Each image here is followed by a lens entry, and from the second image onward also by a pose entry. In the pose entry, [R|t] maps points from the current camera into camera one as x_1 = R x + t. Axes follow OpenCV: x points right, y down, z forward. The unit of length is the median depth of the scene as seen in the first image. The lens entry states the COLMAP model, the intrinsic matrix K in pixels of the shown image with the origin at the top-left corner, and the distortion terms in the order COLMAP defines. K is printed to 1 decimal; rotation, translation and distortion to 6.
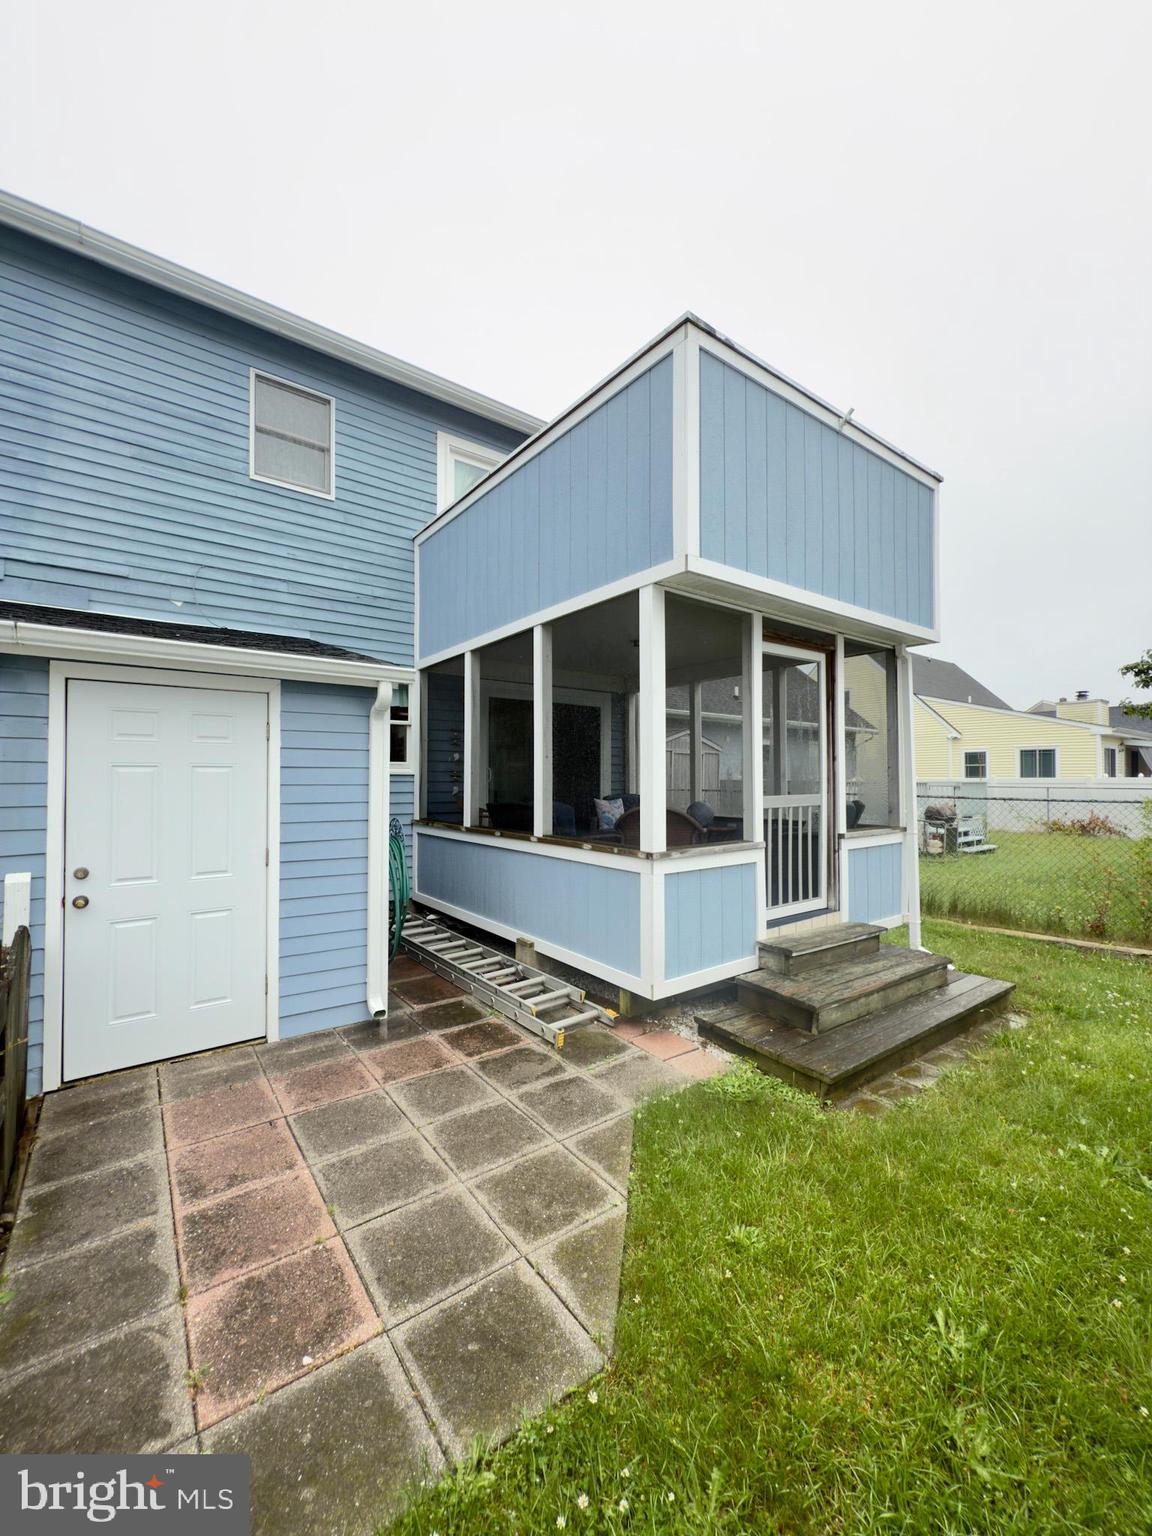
lens RADIAL K [[611.7, 0, 576.8], [0, 611.7, 766.3], [0, 0, 1]] dist [-0.001325, 0.000509]
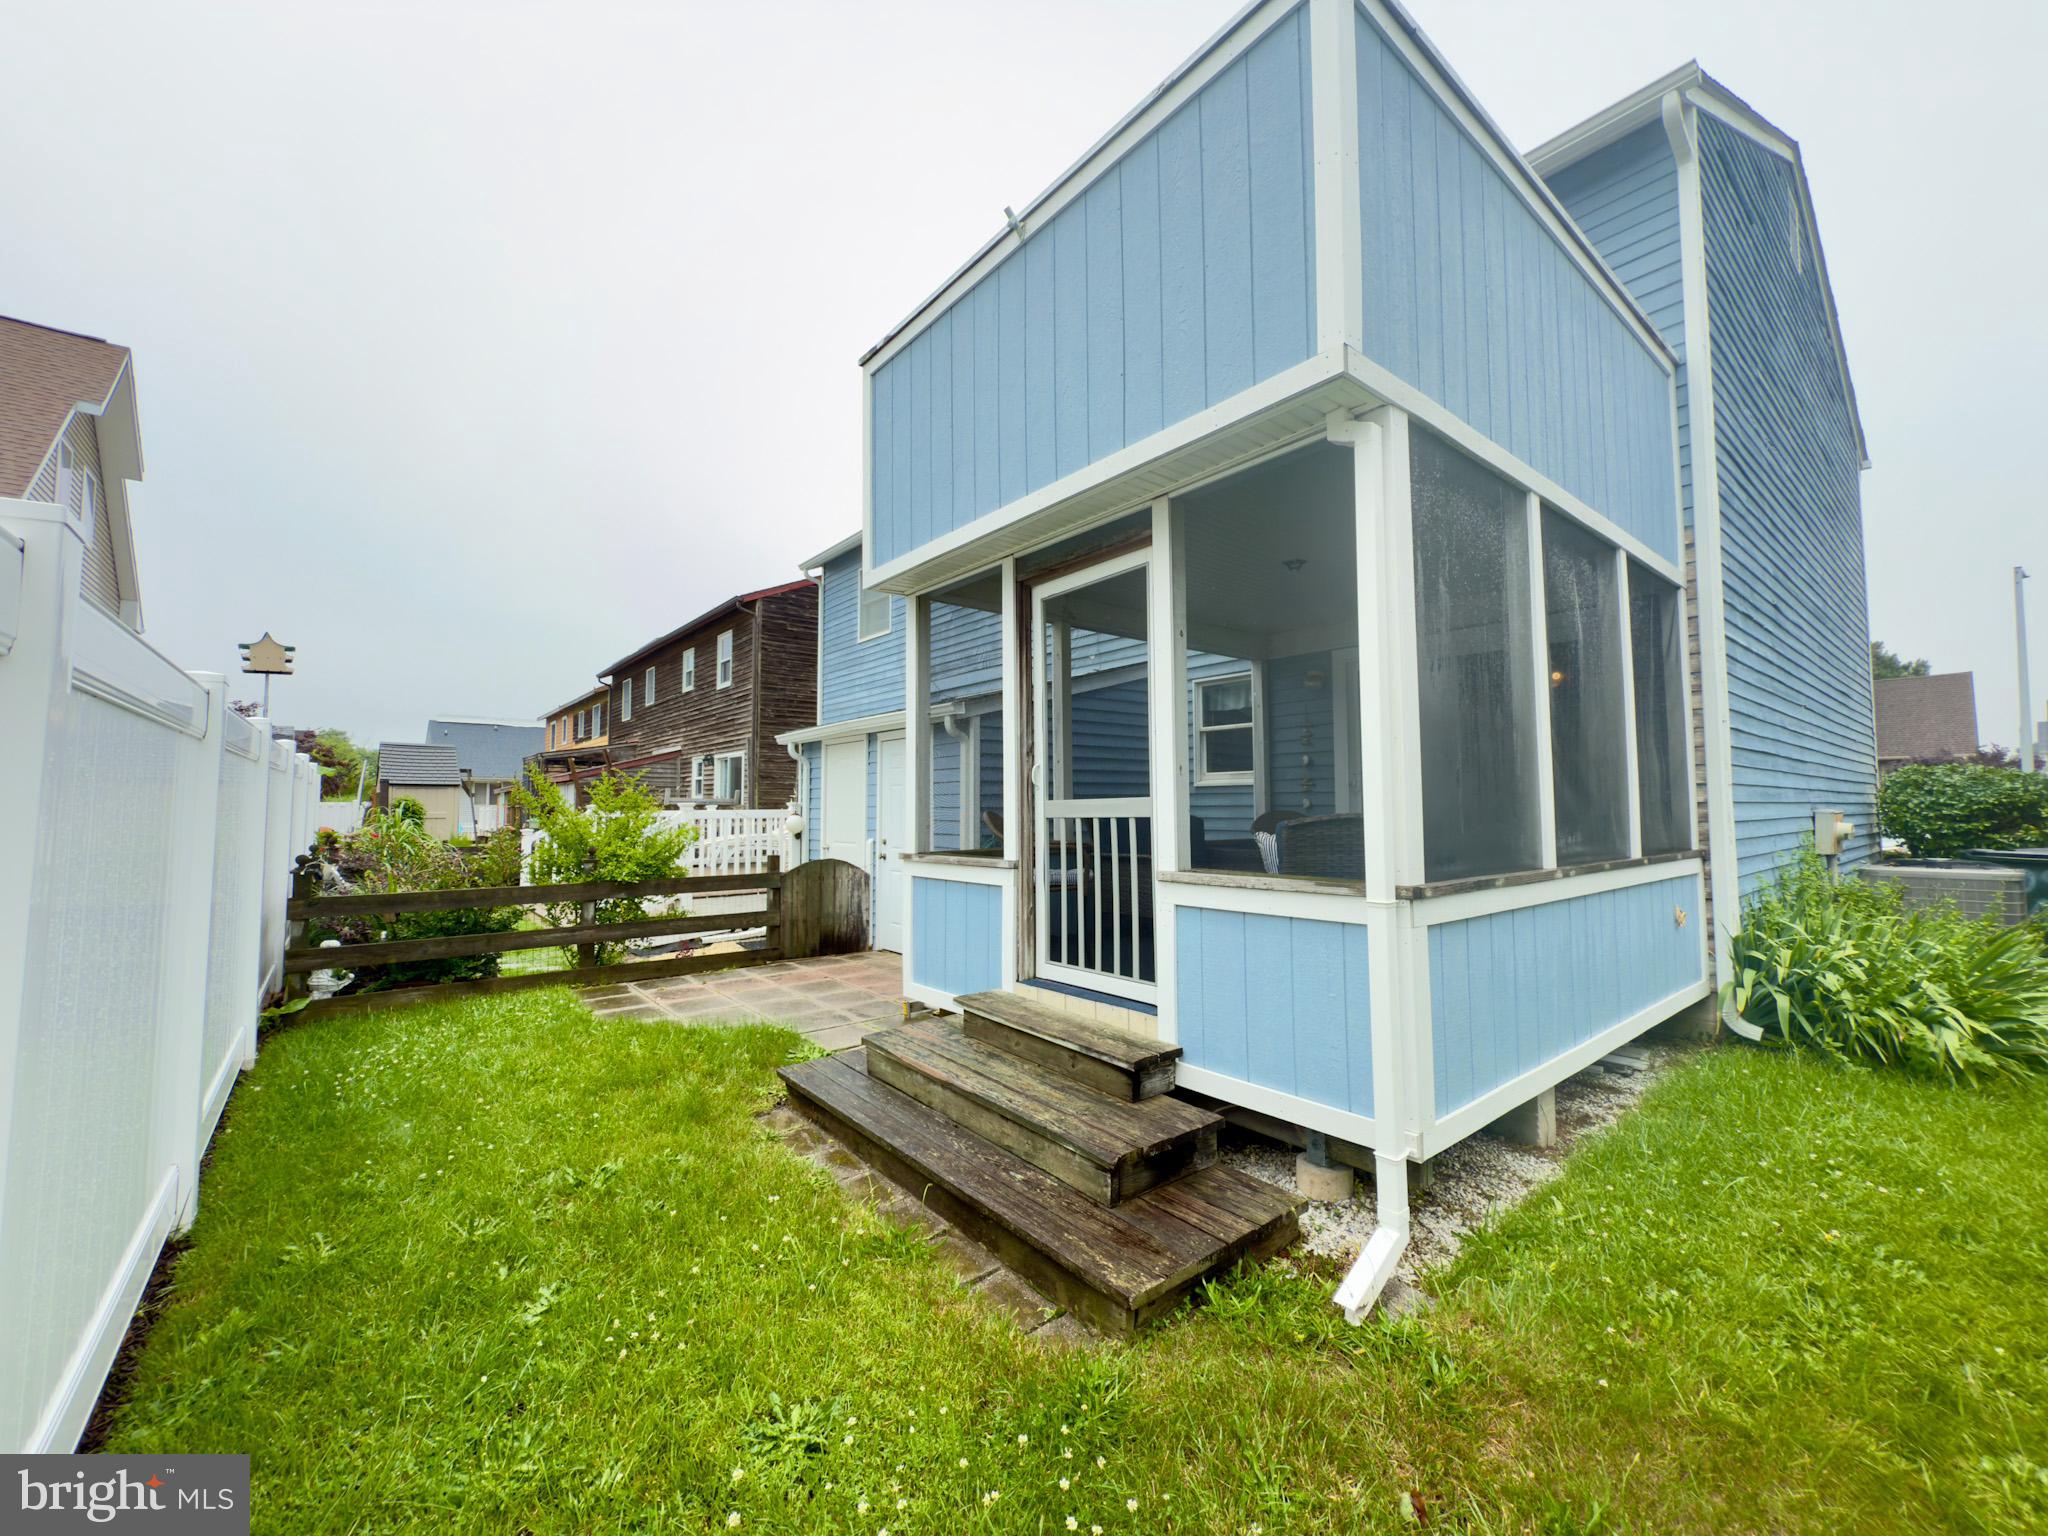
lens RADIAL K [[815.6, 0, 1023.4], [0, 815.6, 763.8], [0, 0, 1]] dist [-0.001325, 0.000509]
pose [[0.043122, -0.056831, -0.997452, 1.426526], [0.021943, 0.998194, -0.055924, 0.067047], [0.998829, -0.019476, 0.044291, 1.067170]]
